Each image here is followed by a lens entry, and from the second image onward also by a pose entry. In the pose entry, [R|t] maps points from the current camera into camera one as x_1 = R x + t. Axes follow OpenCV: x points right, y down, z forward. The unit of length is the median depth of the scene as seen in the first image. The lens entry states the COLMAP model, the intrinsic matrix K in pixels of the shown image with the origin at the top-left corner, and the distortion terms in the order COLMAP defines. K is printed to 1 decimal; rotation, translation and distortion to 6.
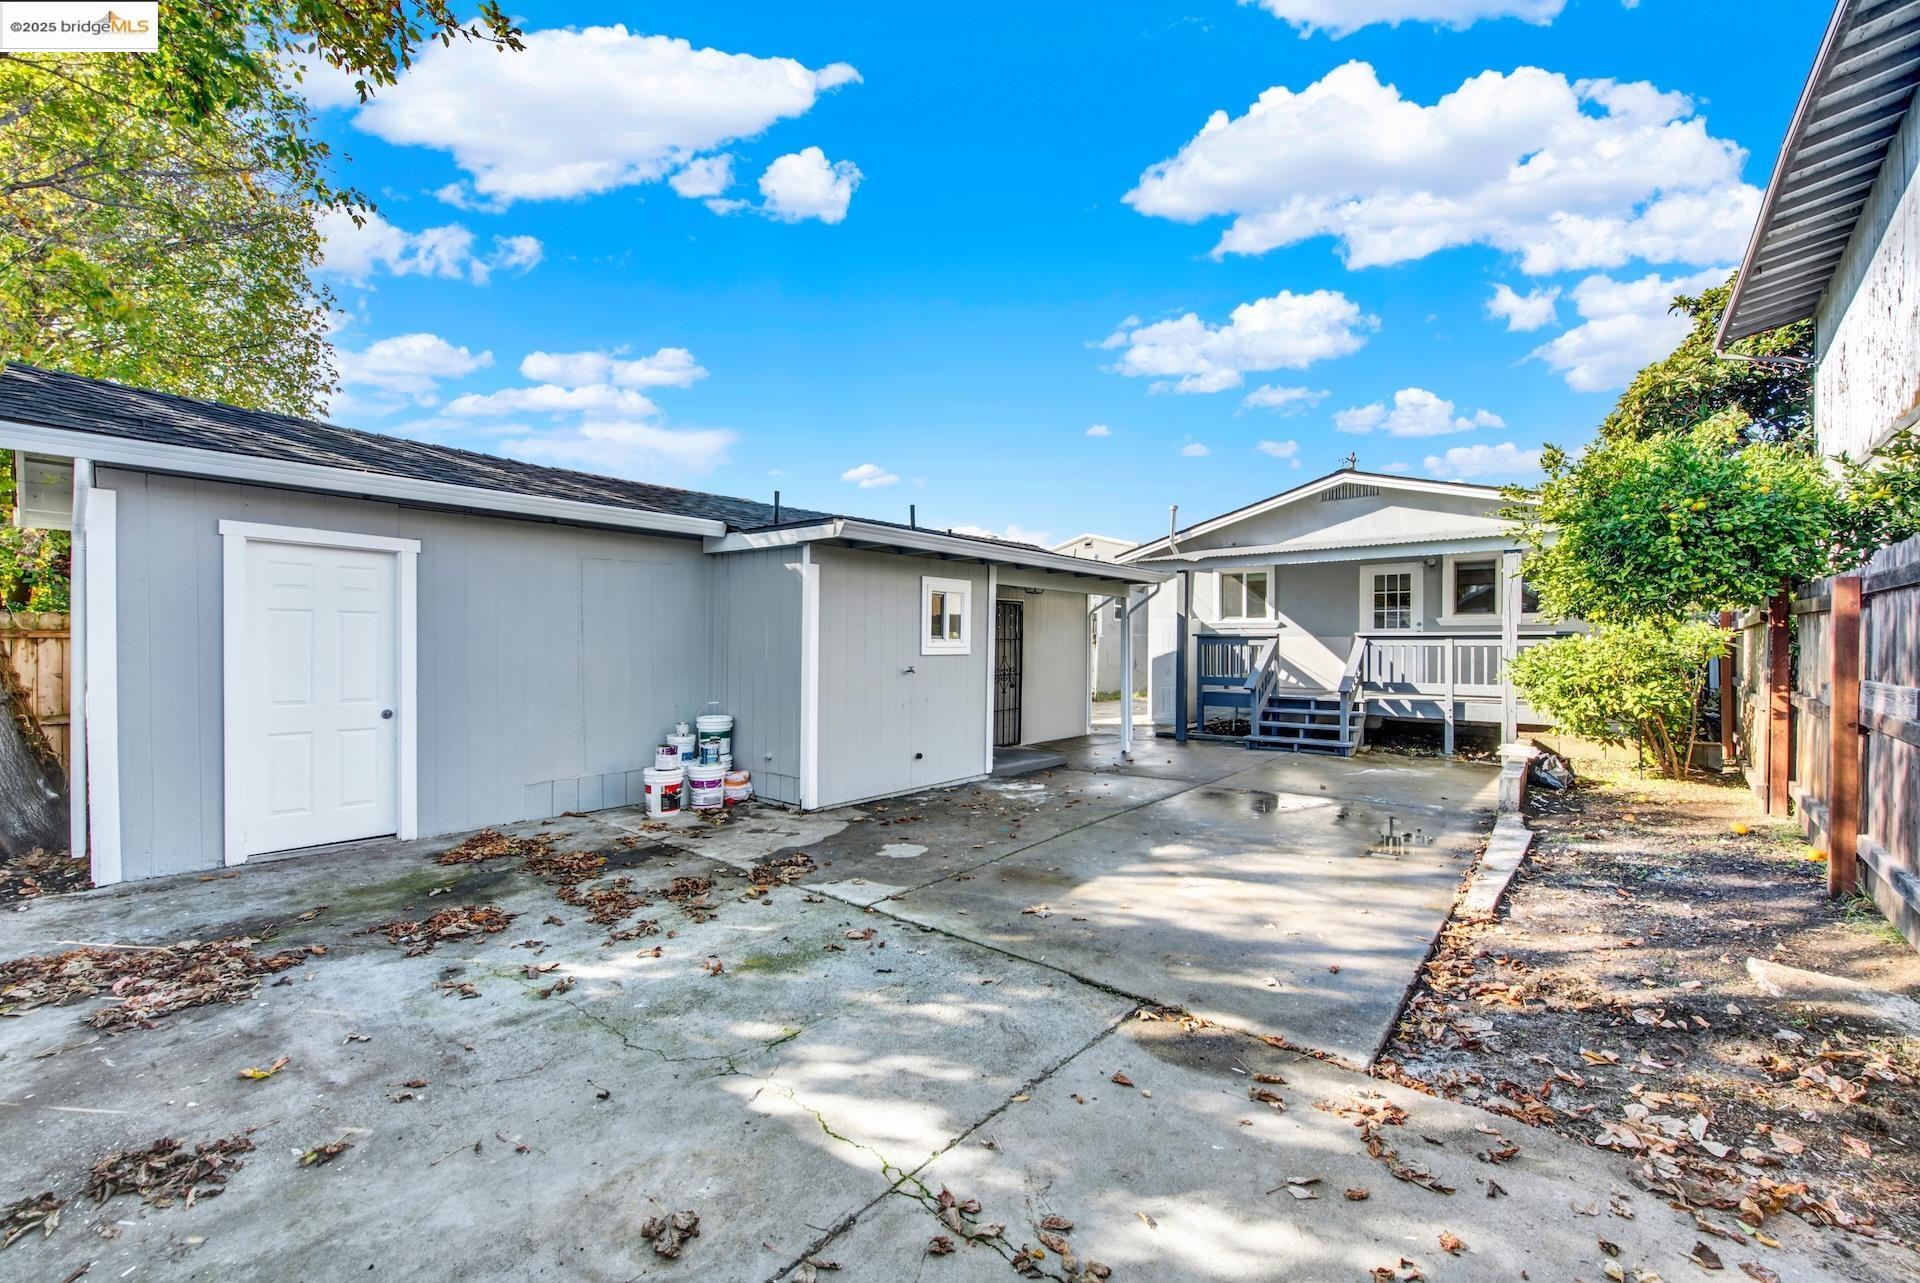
lens RADIAL K [[776.9, 0, 969.8], [0, 776.9, 644.4], [0, 0, 1]] dist [0.005841, -0.004482]
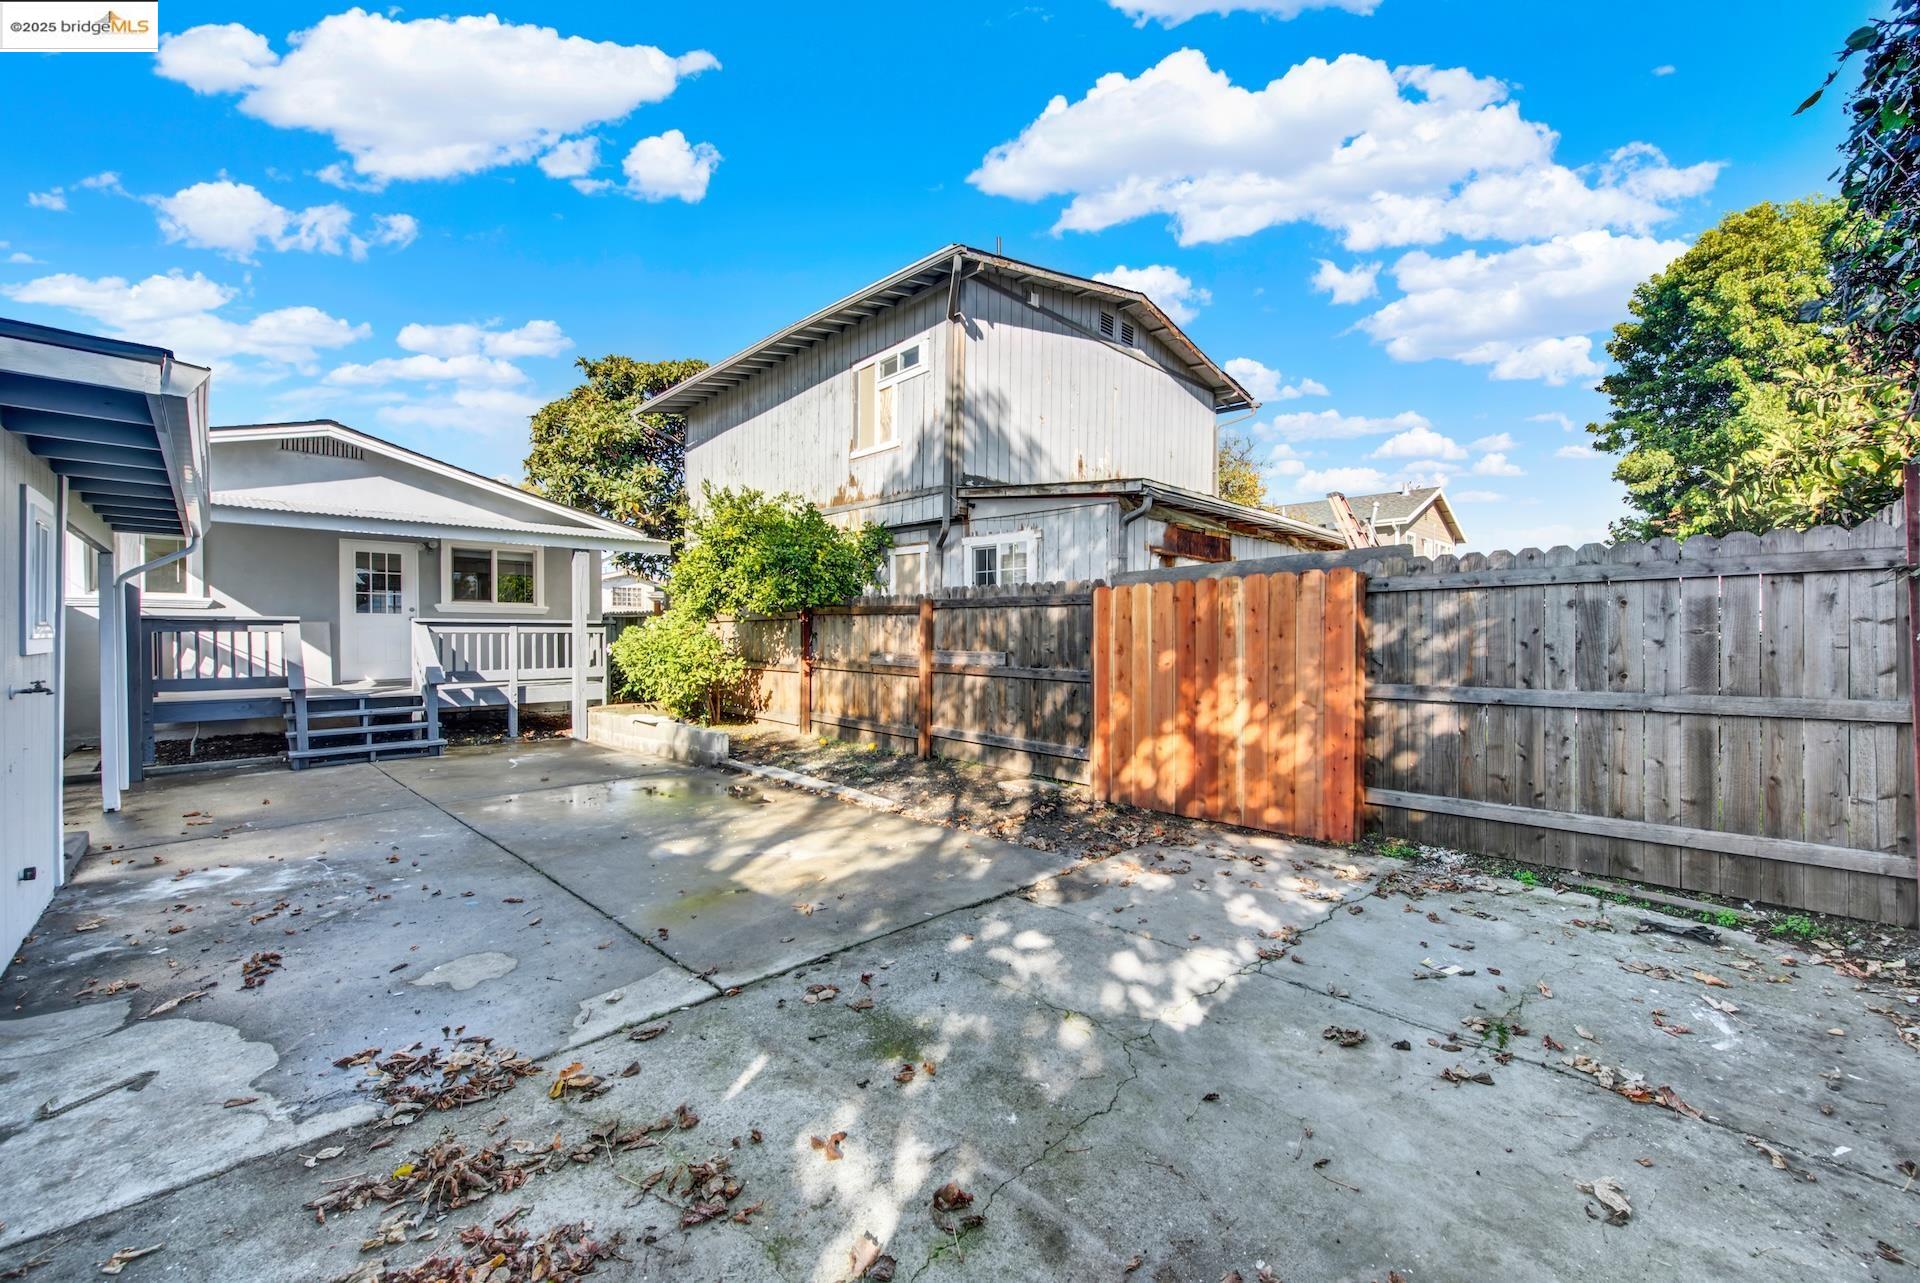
lens RADIAL K [[769.8, 0, 974.0], [0, 769.8, 644.7], [0, 0, 1]] dist [0.001117, -0.000571]
pose [[0.079486, -0.018115, 0.996671, -0.347678], [-0.001796, 0.999831, 0.018315, -0.002119], [-0.996834, -0.003246, 0.079440, 0.293579]]
